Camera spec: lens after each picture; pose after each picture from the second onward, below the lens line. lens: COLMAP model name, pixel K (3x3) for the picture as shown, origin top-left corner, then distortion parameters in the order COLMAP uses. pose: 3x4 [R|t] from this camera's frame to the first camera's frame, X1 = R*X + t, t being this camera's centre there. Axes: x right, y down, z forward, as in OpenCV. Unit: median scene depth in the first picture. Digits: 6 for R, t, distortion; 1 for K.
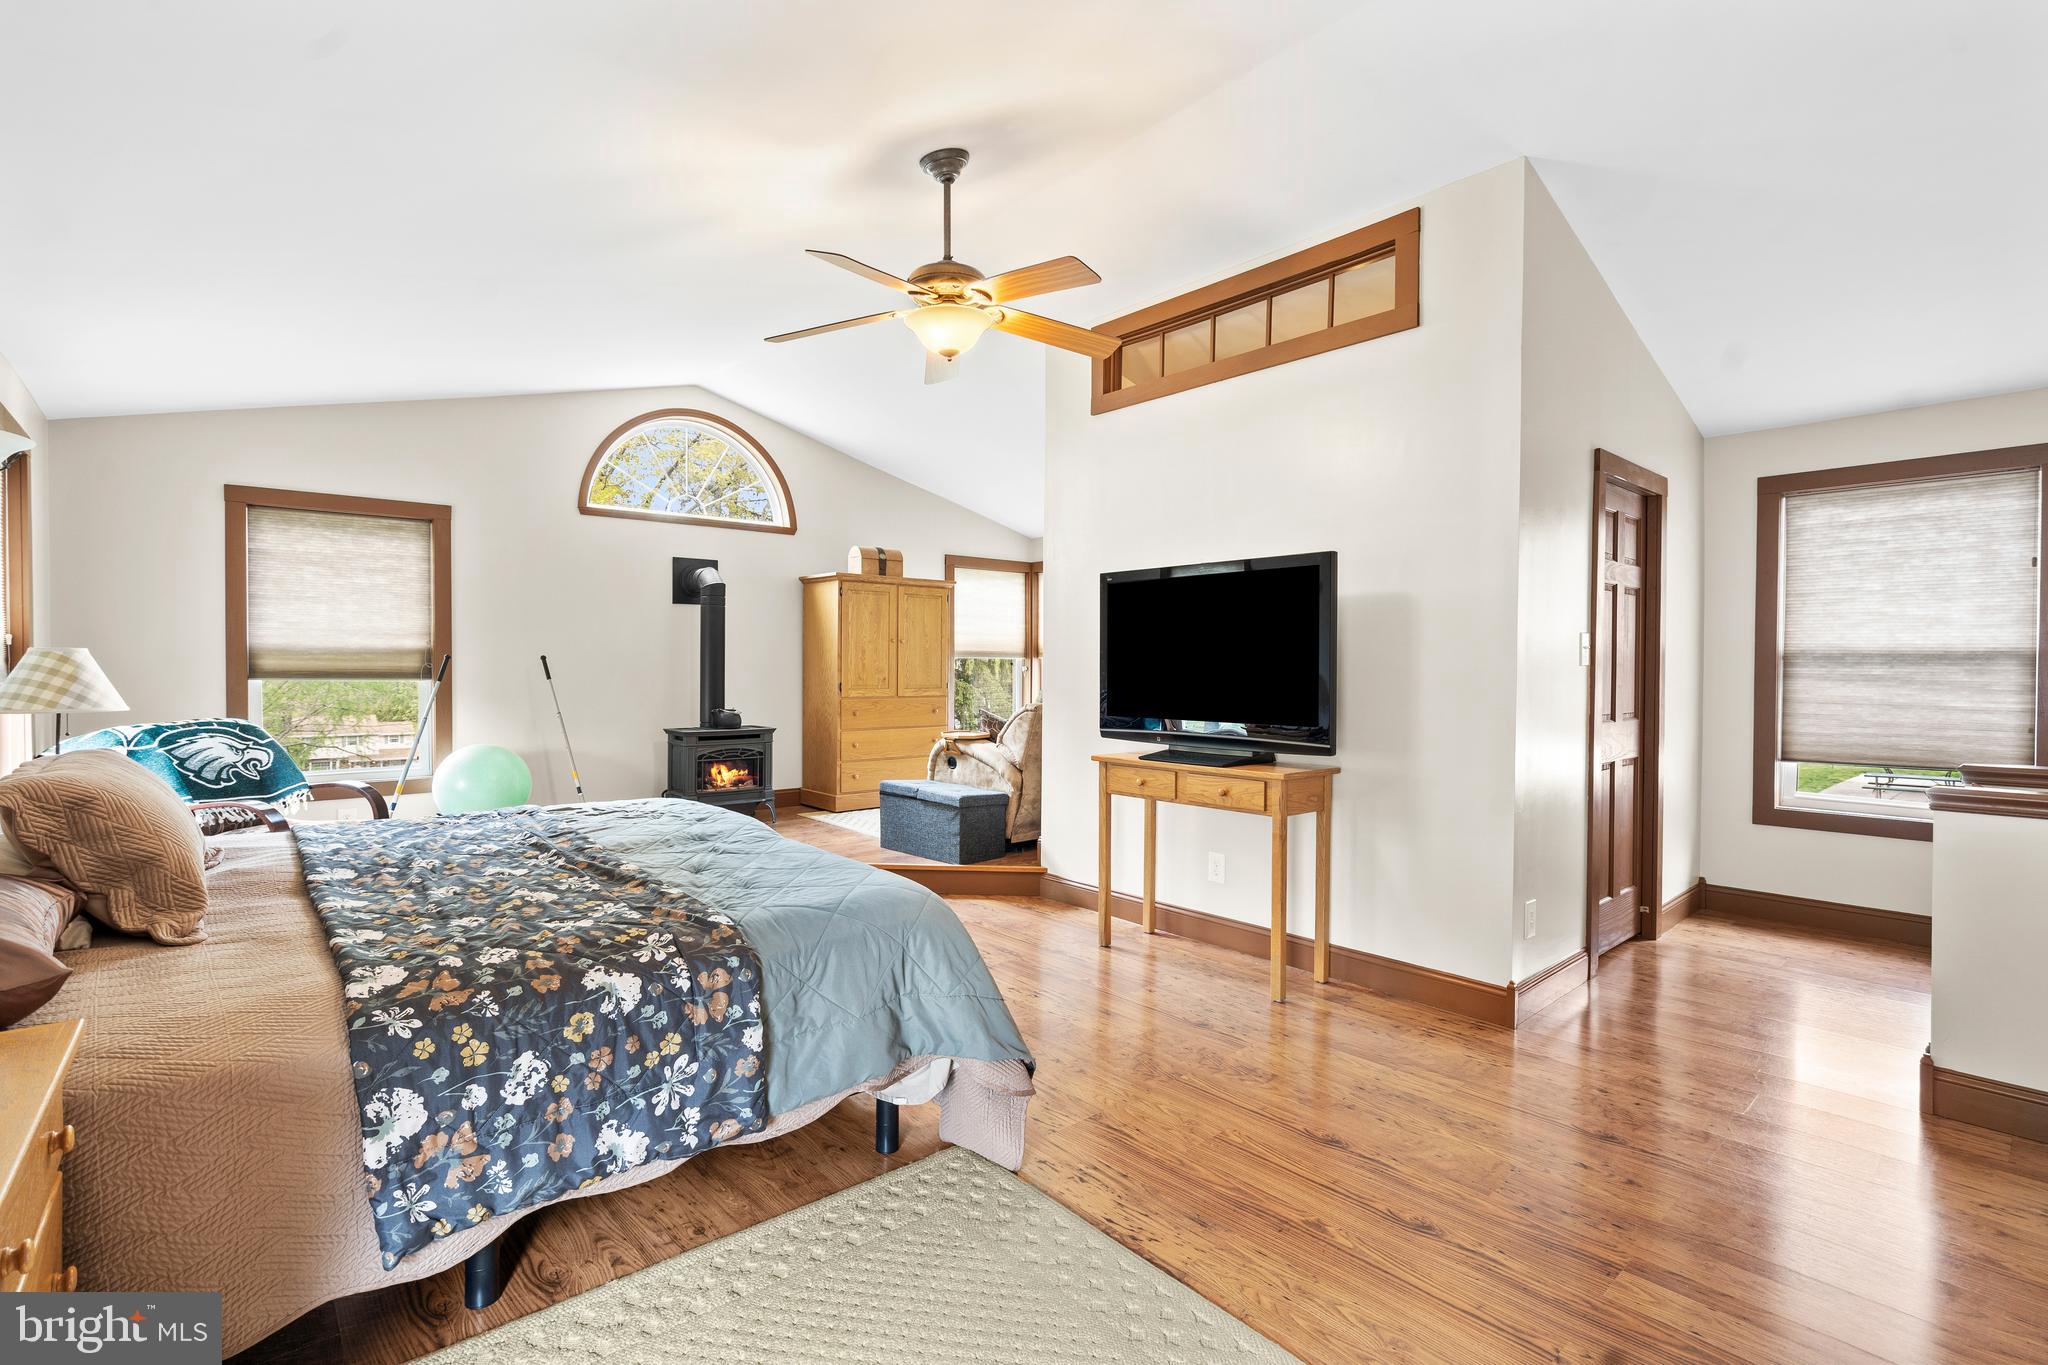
lens RADIAL K [[945.9, 0, 1024.0], [0, 945.9, 682.5], [0, 0, 1]] dist [-0.001288, -0.000024]
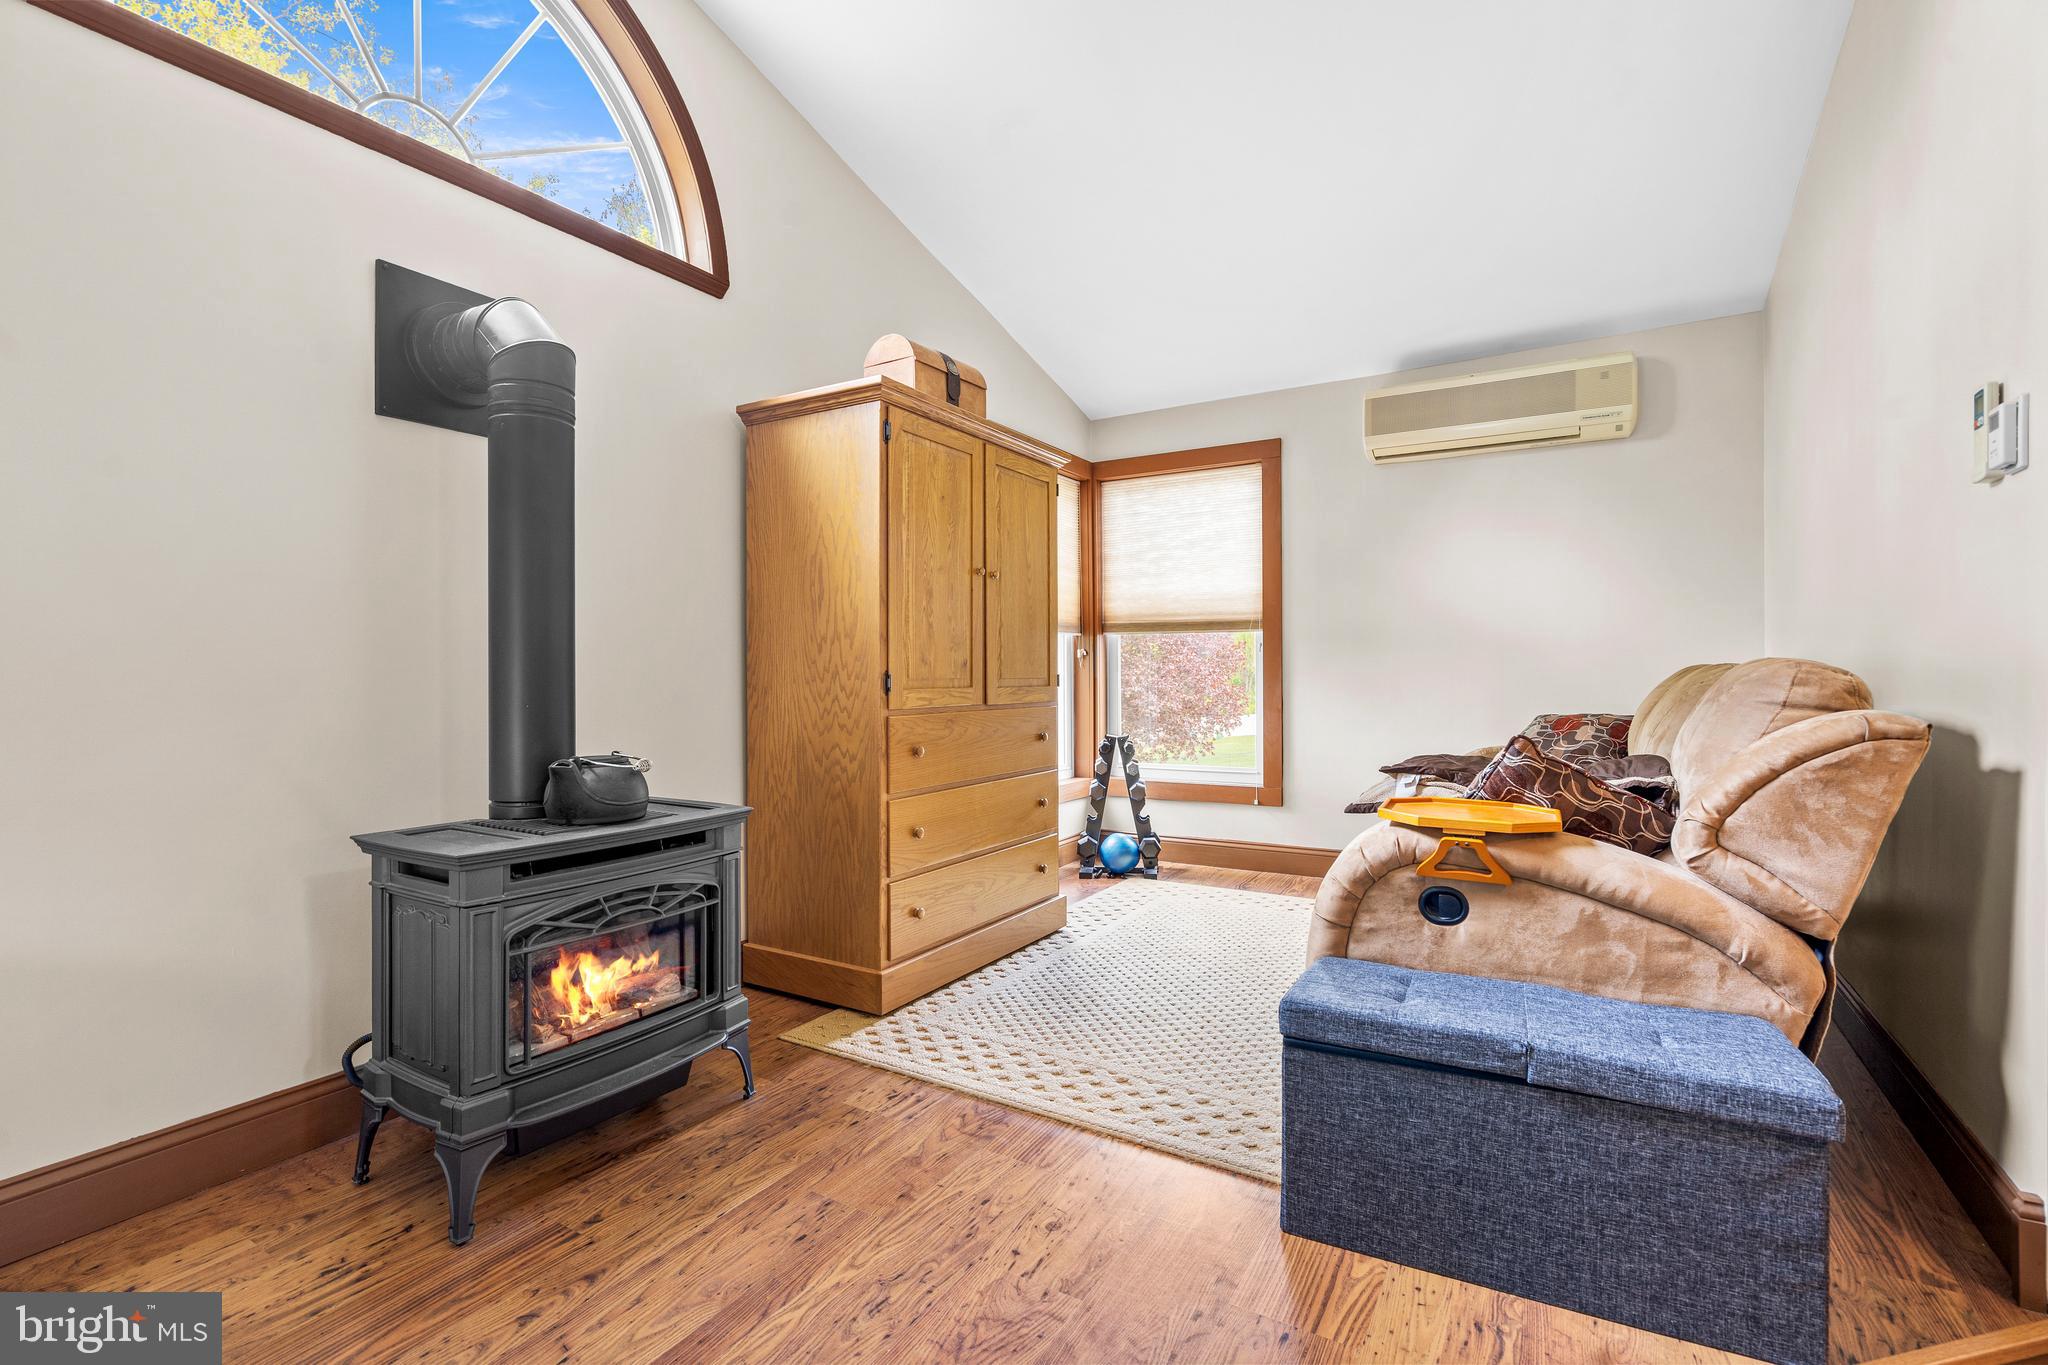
lens RADIAL K [[924.6, 0, 1020.3], [0, 924.6, 683.2], [0, 0, 1]] dist [-0.000840, -0.000109]
pose [[0.948893, -0.010312, 0.315429, -0.389725], [0.014262, 0.999846, -0.010217, 0.014034], [-0.315275, 0.014194, 0.948894, 0.948012]]
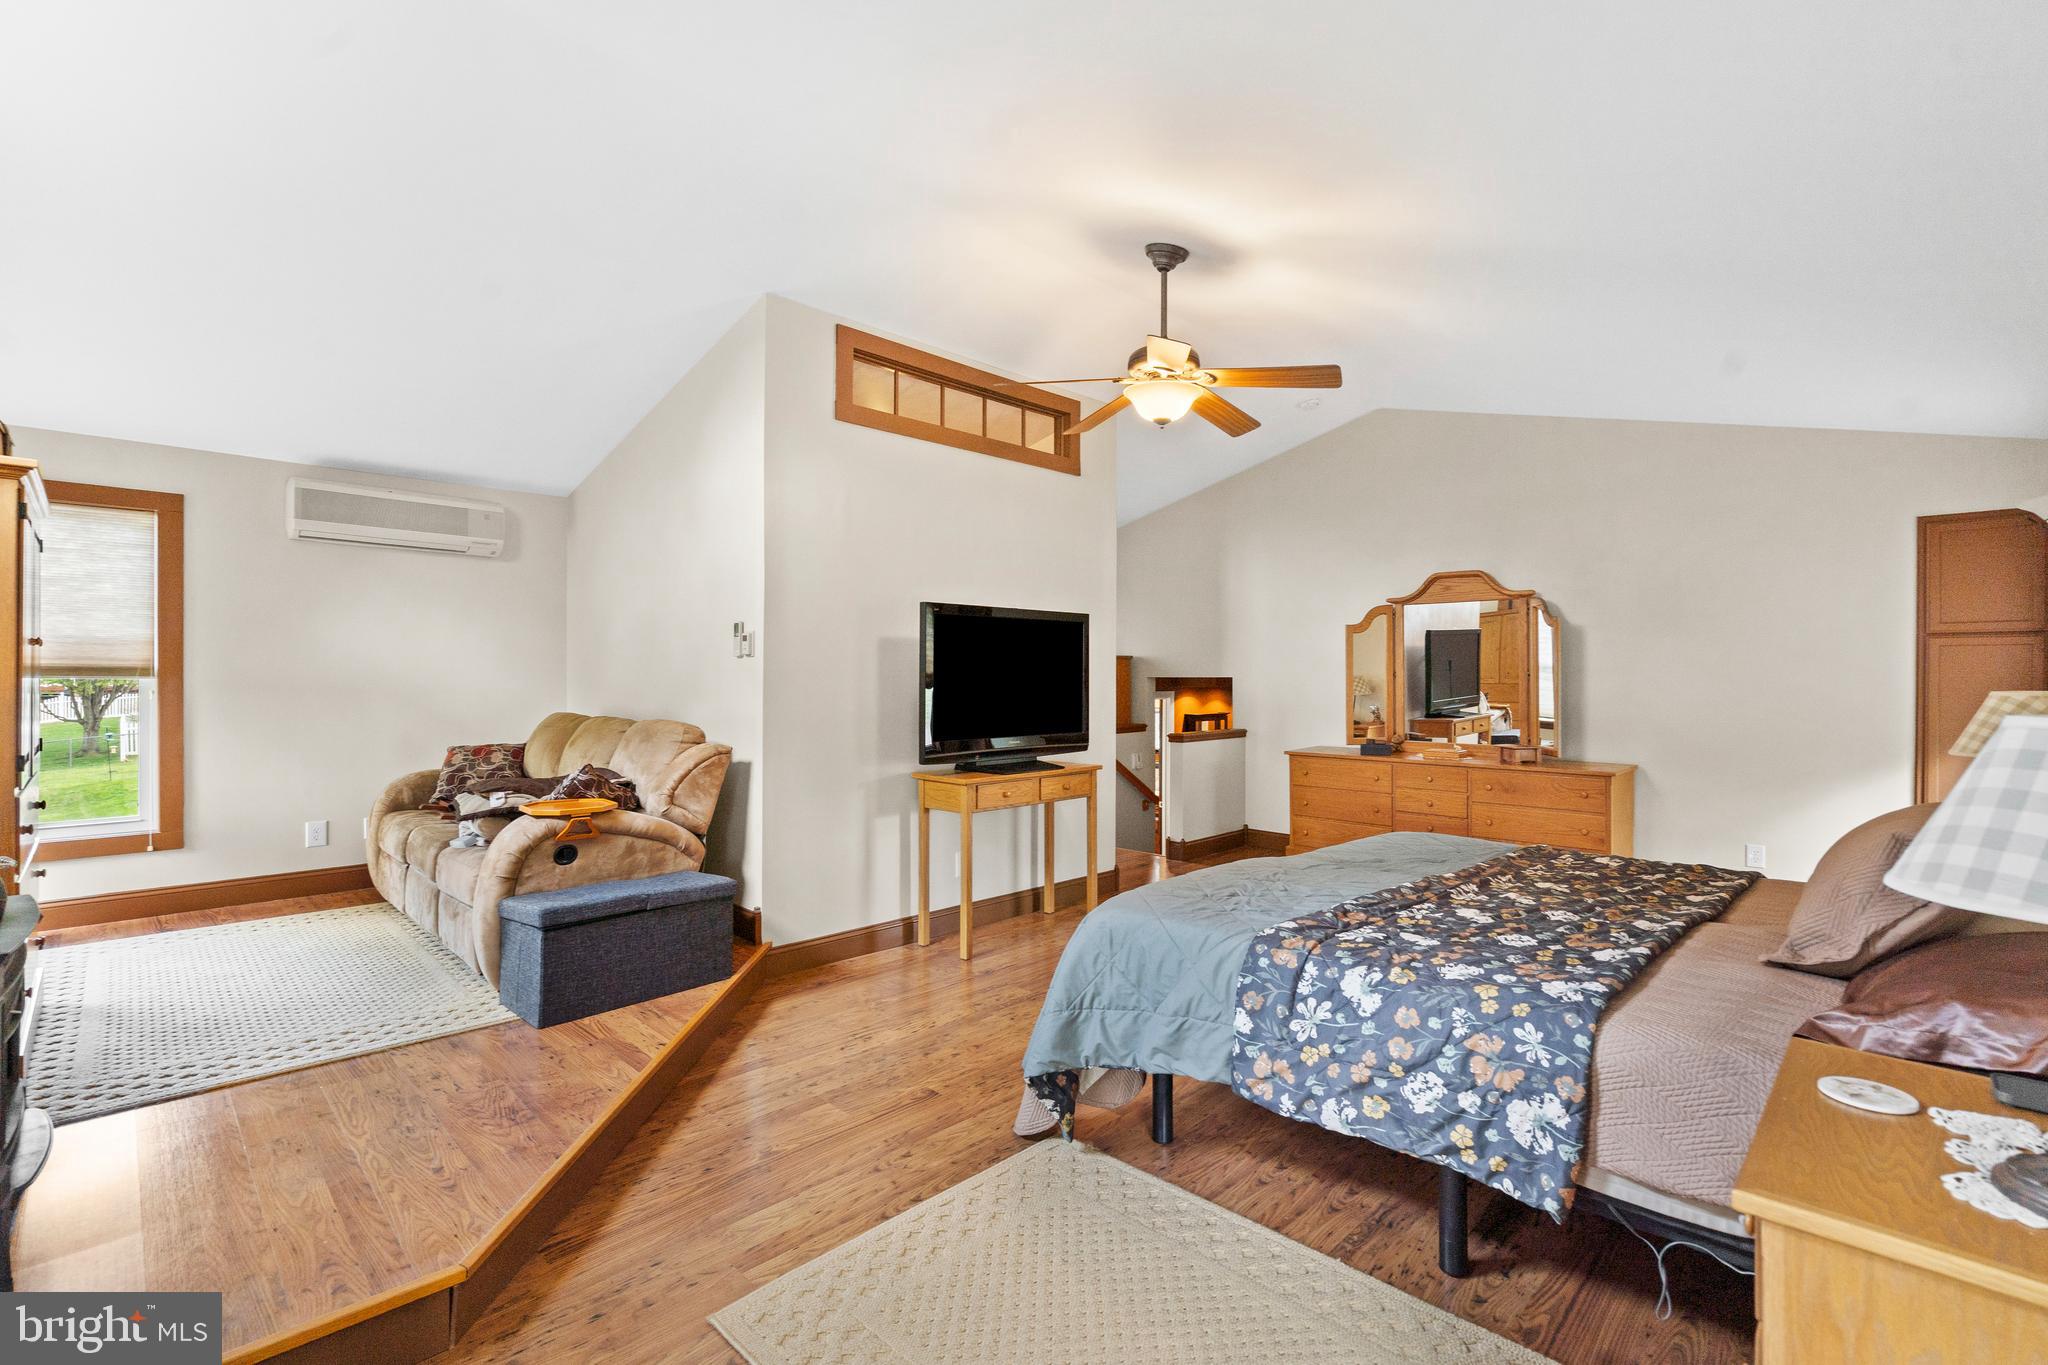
lens RADIAL K [[945.9, 0, 1024.0], [0, 945.9, 682.5], [0, 0, 1]] dist [-0.001288, -0.000024]
pose [[-0.074967, -0.010949, 0.997126, -0.903108], [0.016888, 0.999782, 0.012248, -0.038605], [-0.997043, 0.017758, -0.074766, 0.943248]]
